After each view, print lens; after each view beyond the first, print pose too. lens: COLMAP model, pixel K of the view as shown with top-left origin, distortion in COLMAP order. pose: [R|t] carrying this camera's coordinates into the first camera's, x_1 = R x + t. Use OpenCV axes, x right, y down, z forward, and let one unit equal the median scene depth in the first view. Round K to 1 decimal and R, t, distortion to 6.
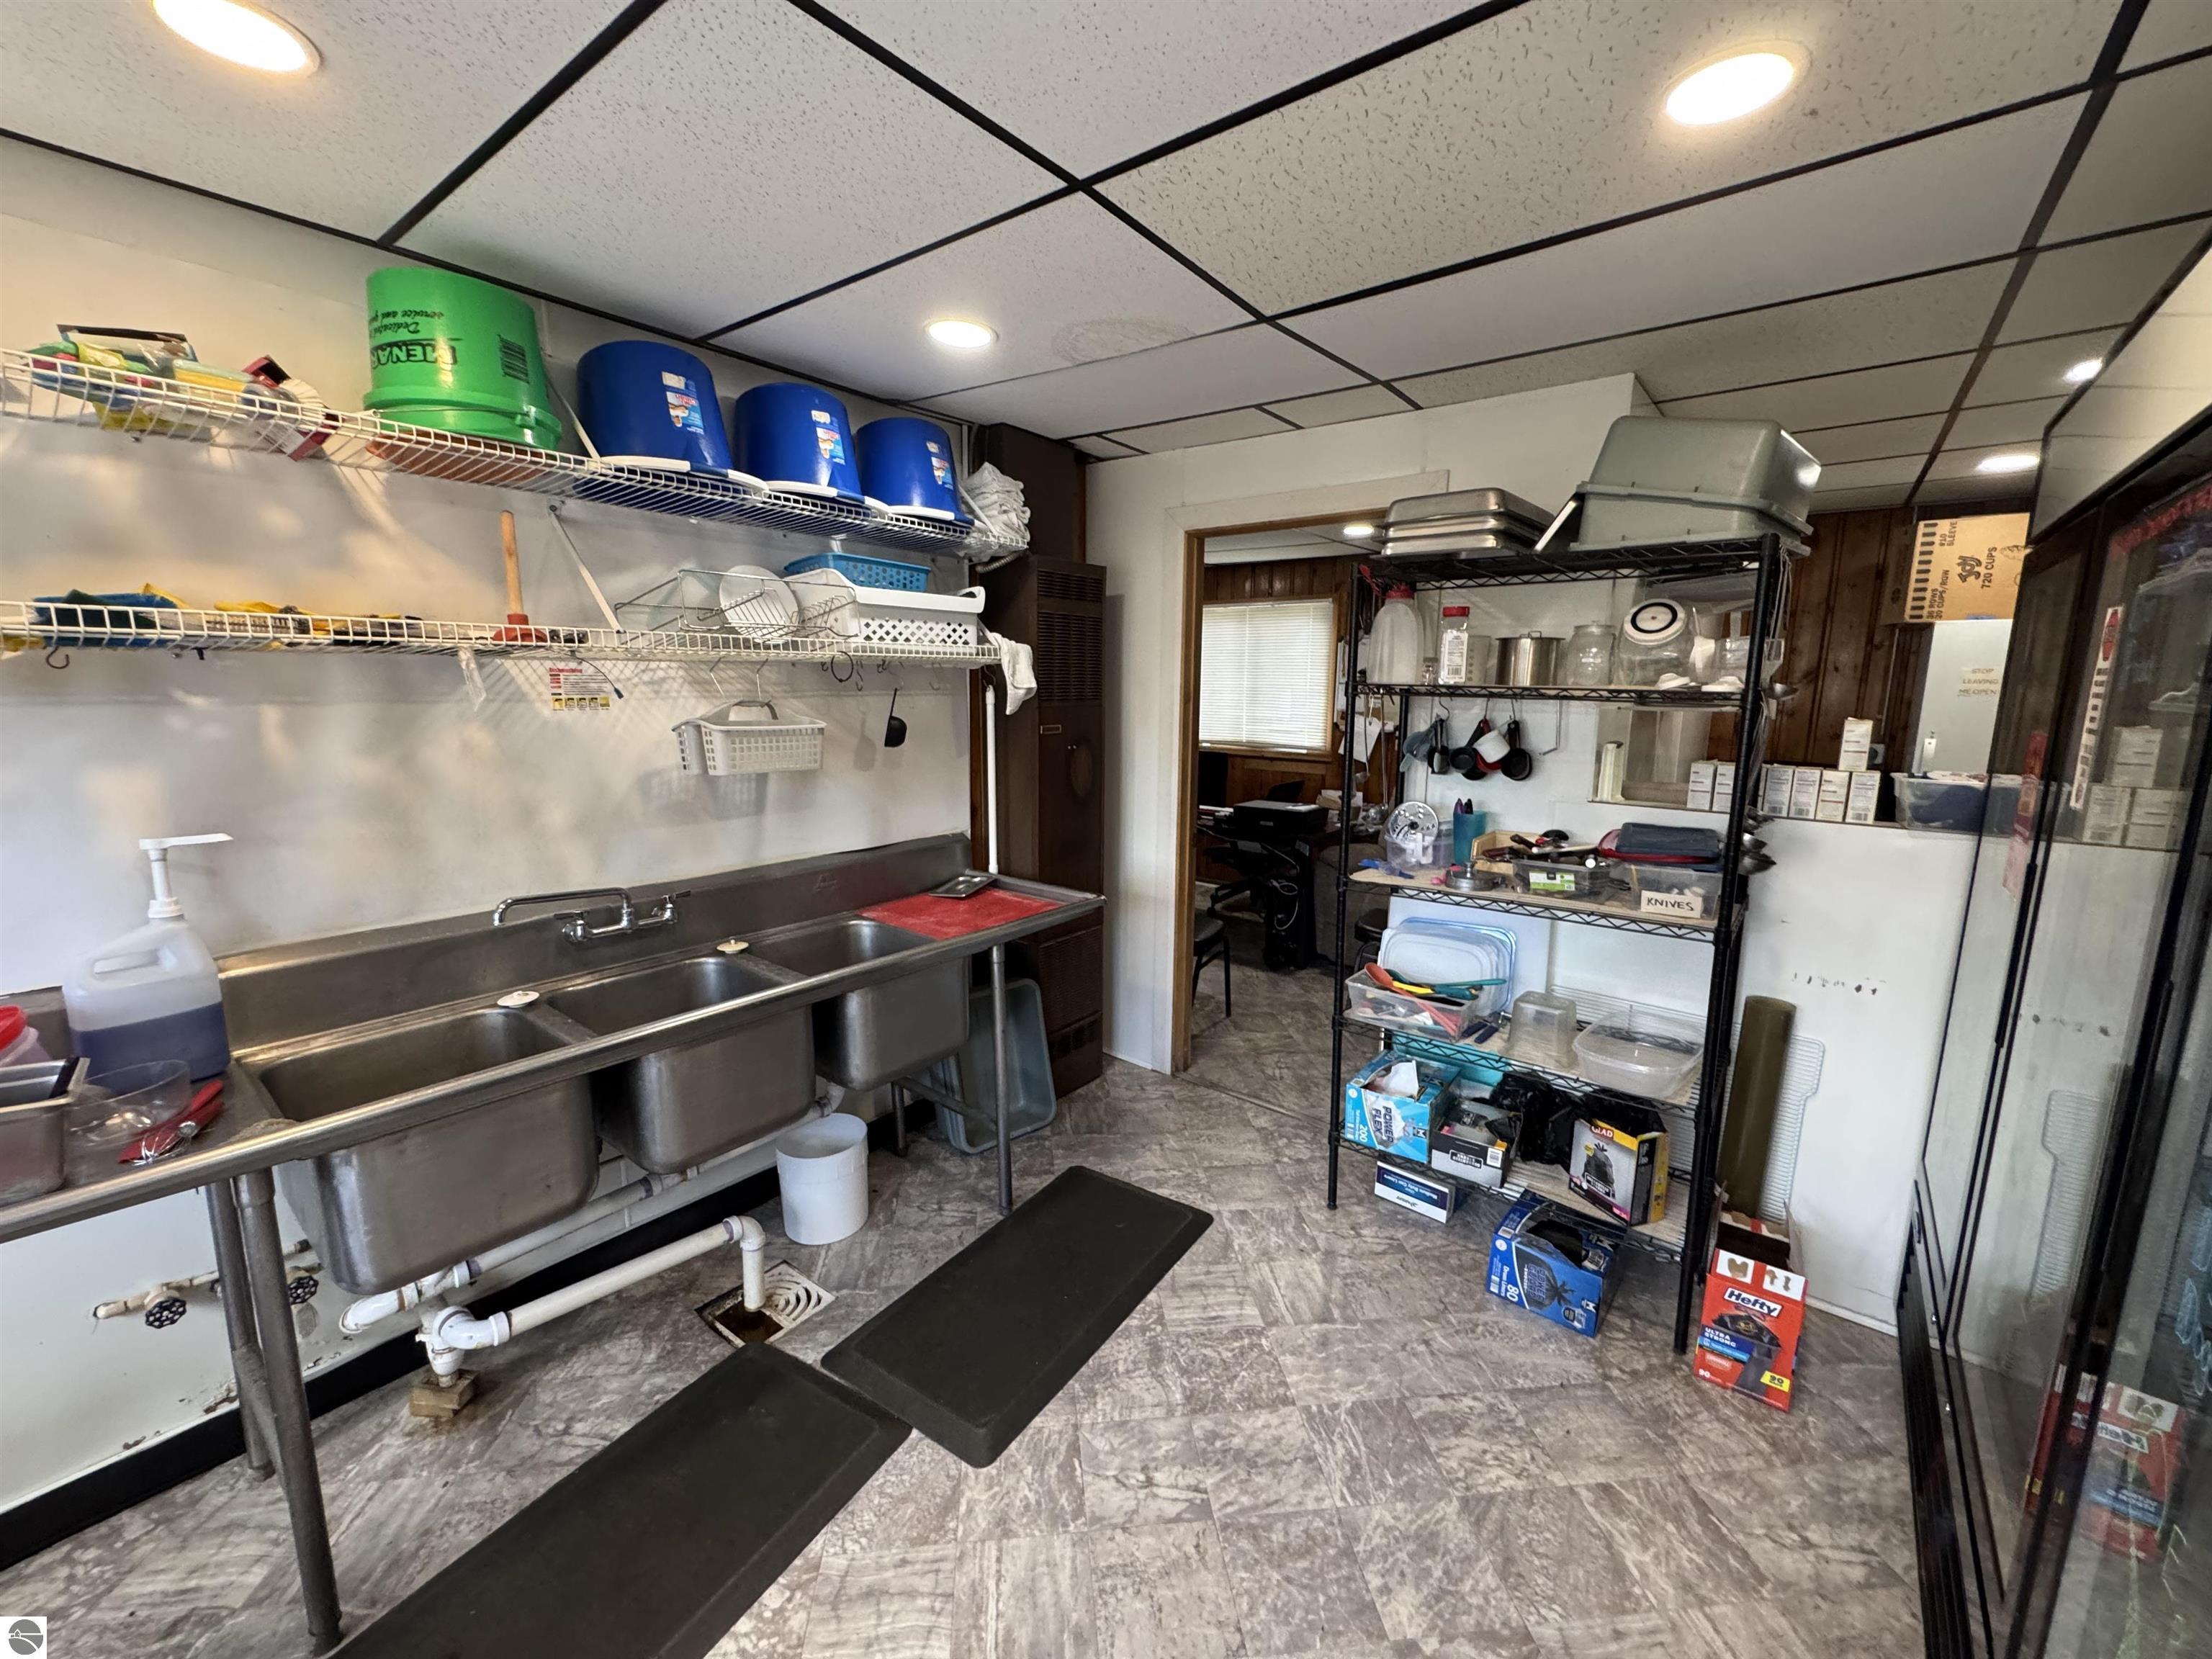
lens RADIAL K [[876.5, 0, 1112.2], [0, 876.5, 834.2], [0, 0, 1]] dist [-0.002397, 0.000594]
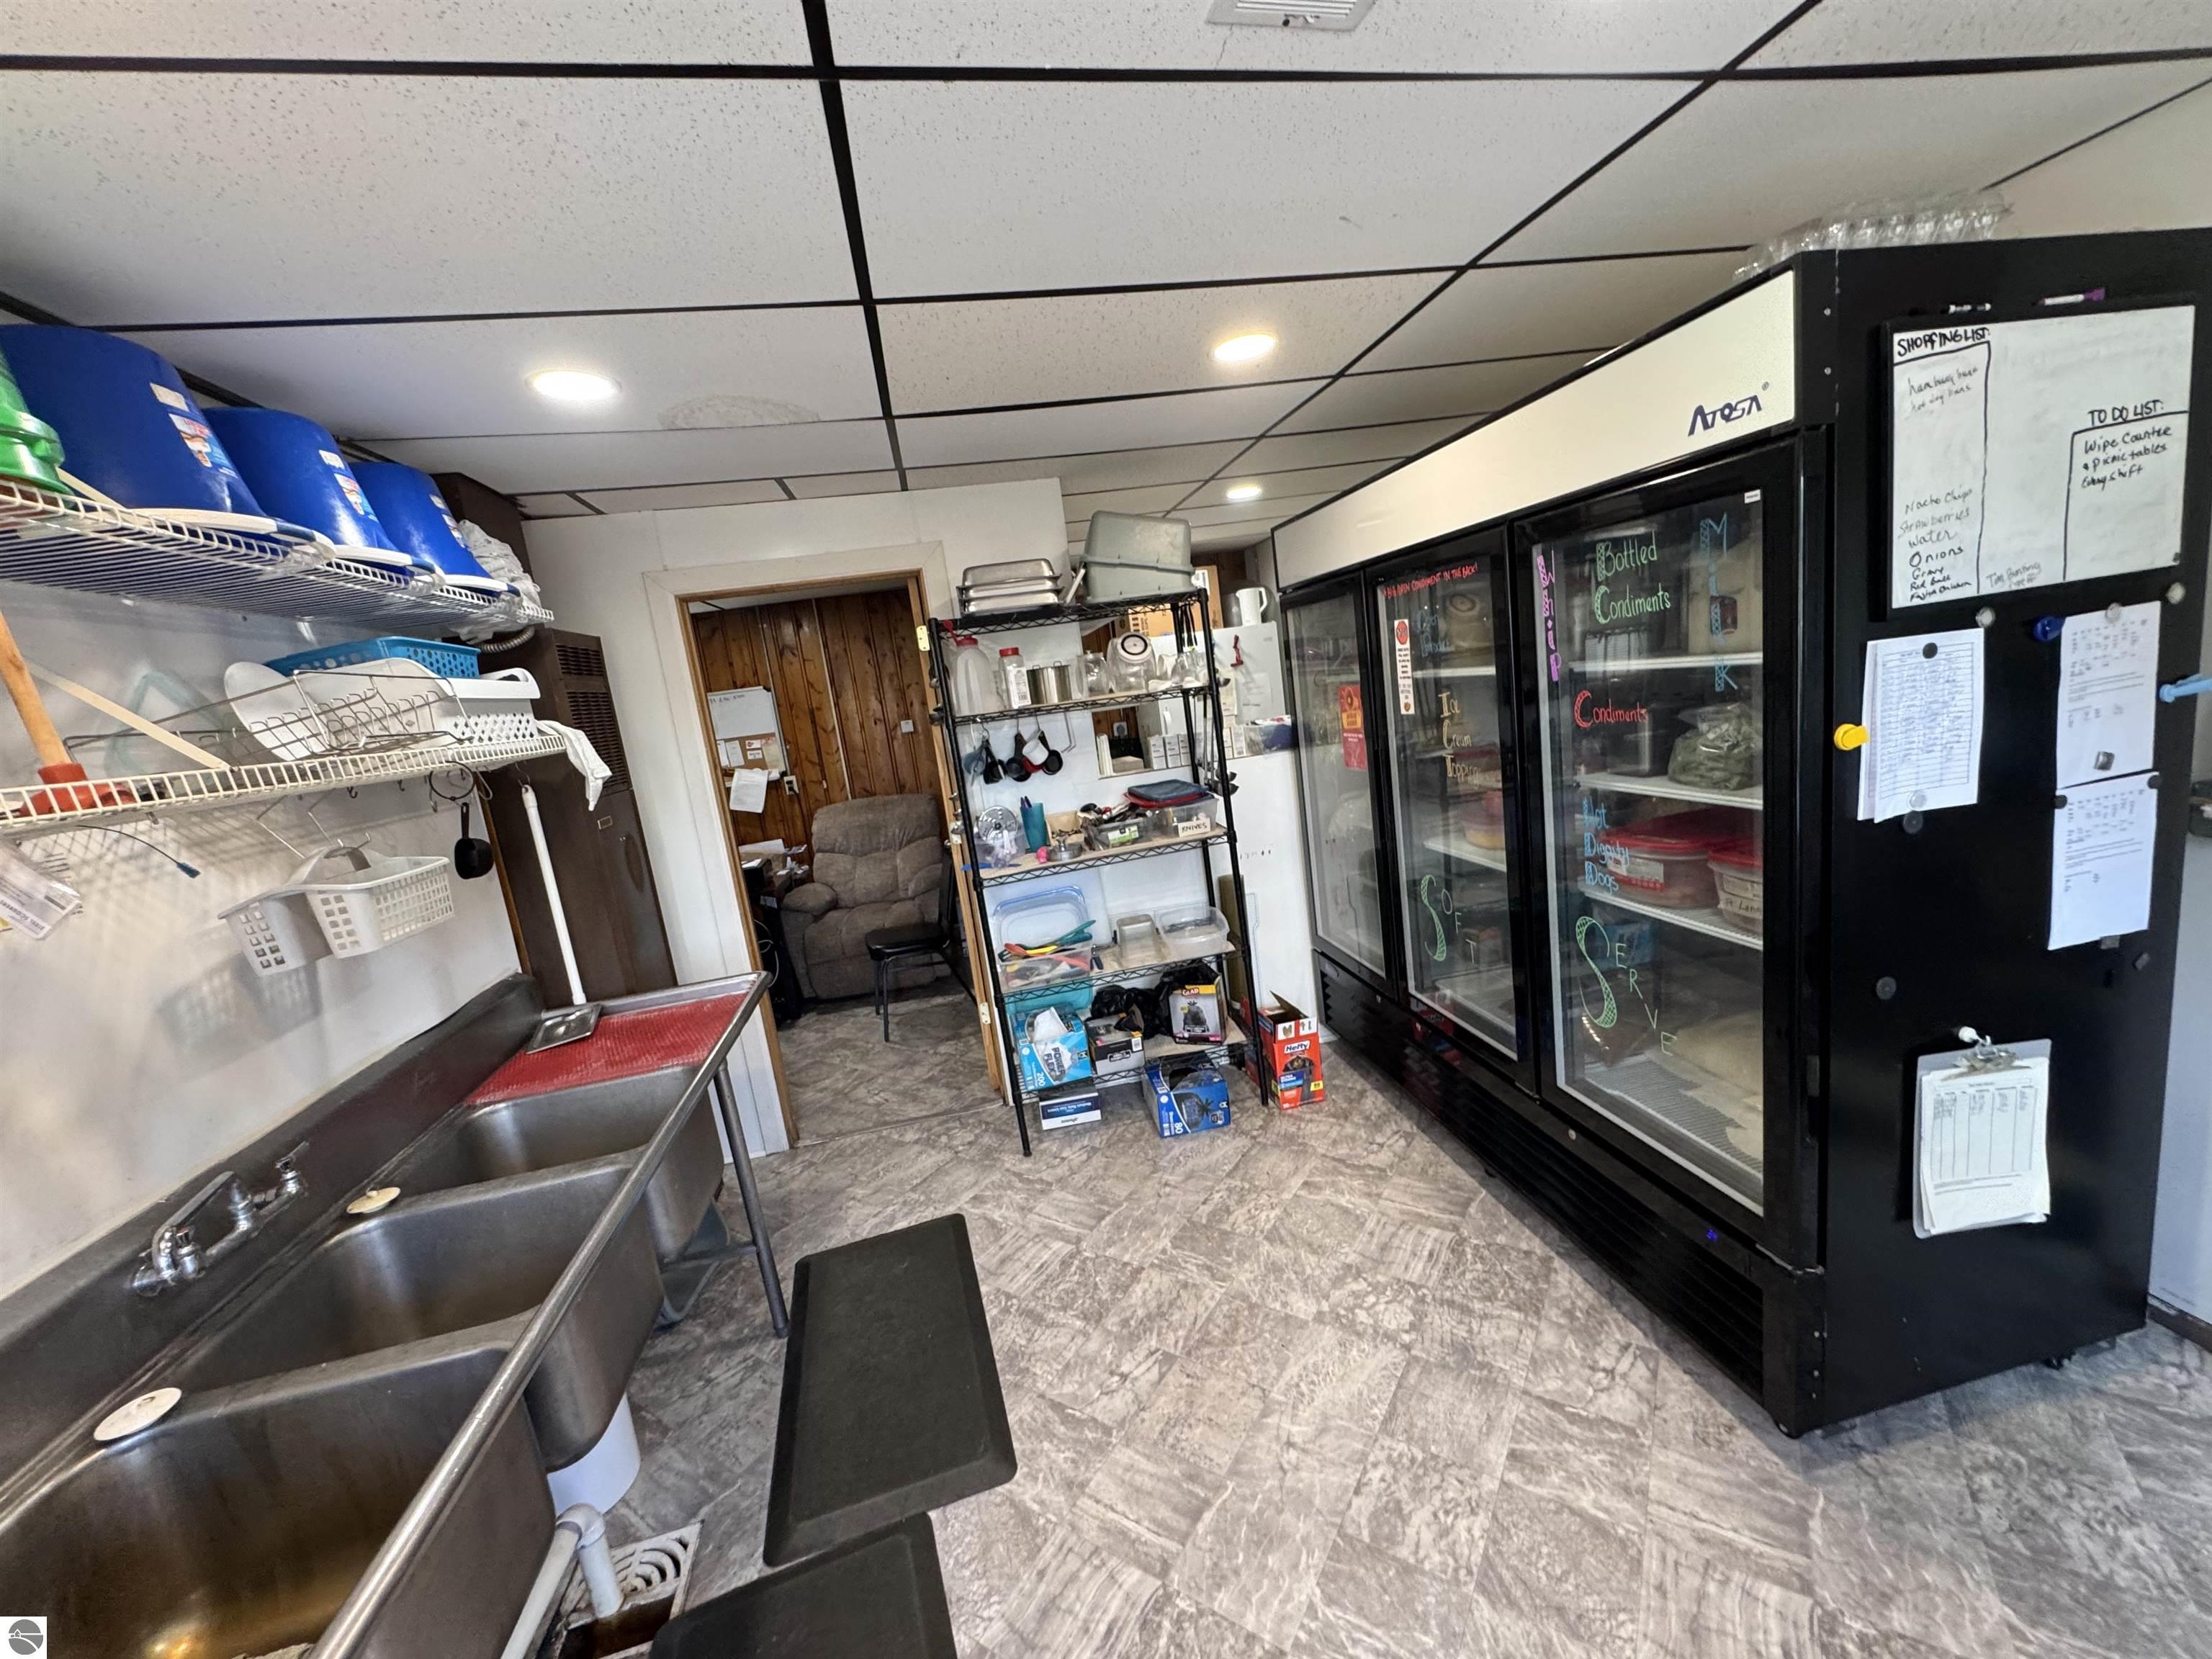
lens RADIAL K [[876.5, 0, 1100.6], [0, 876.5, 836.7], [0, 0, 1]] dist [-0.002397, 0.000594]
pose [[0.643477, -0.227808, 0.730781, -0.502937], [0.266291, 0.961678, 0.065307, -0.040934], [-0.717653, 0.152577, 0.679481, 0.071175]]
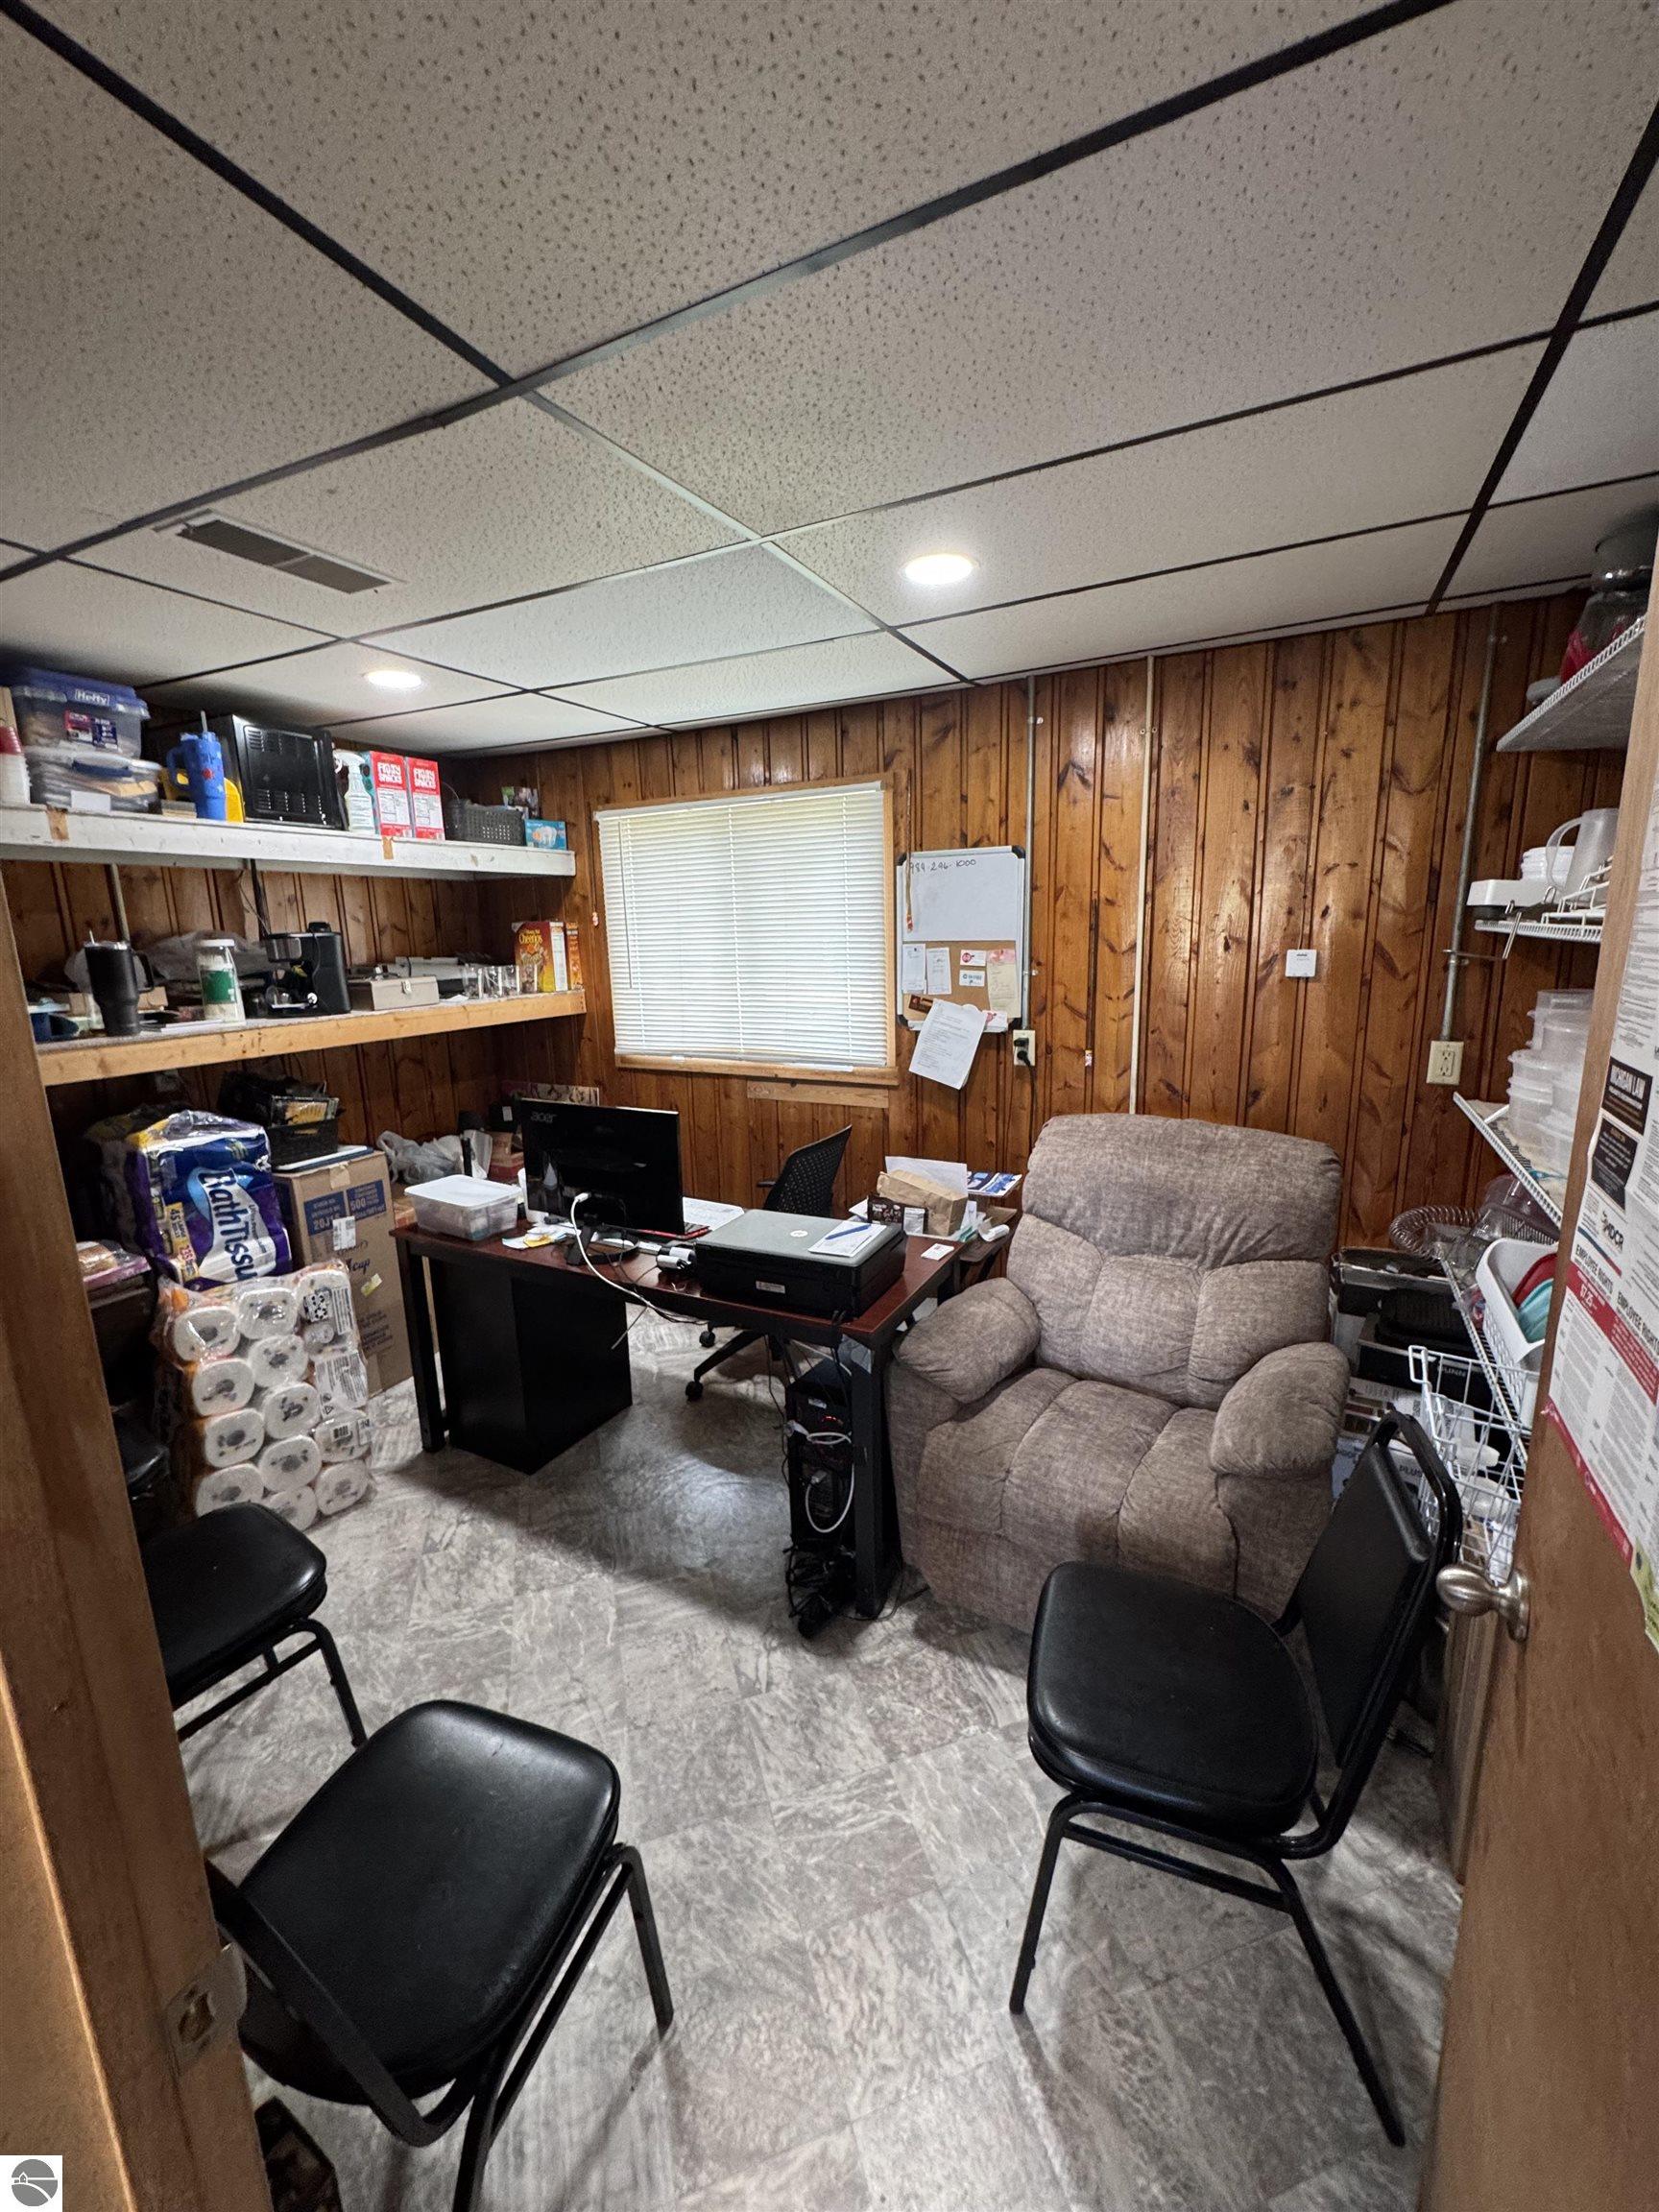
lens RADIAL K [[876.5, 0, 845.2], [0, 876.5, 1108.3], [0, 0, 1]] dist [-0.002397, 0.000594]
pose [[0.976067, -0.066725, 0.206981, 0.261371], [0.064404, 0.997763, 0.017939, -0.204520], [-0.207715, -0.004179, 0.978180, 1.181786]]
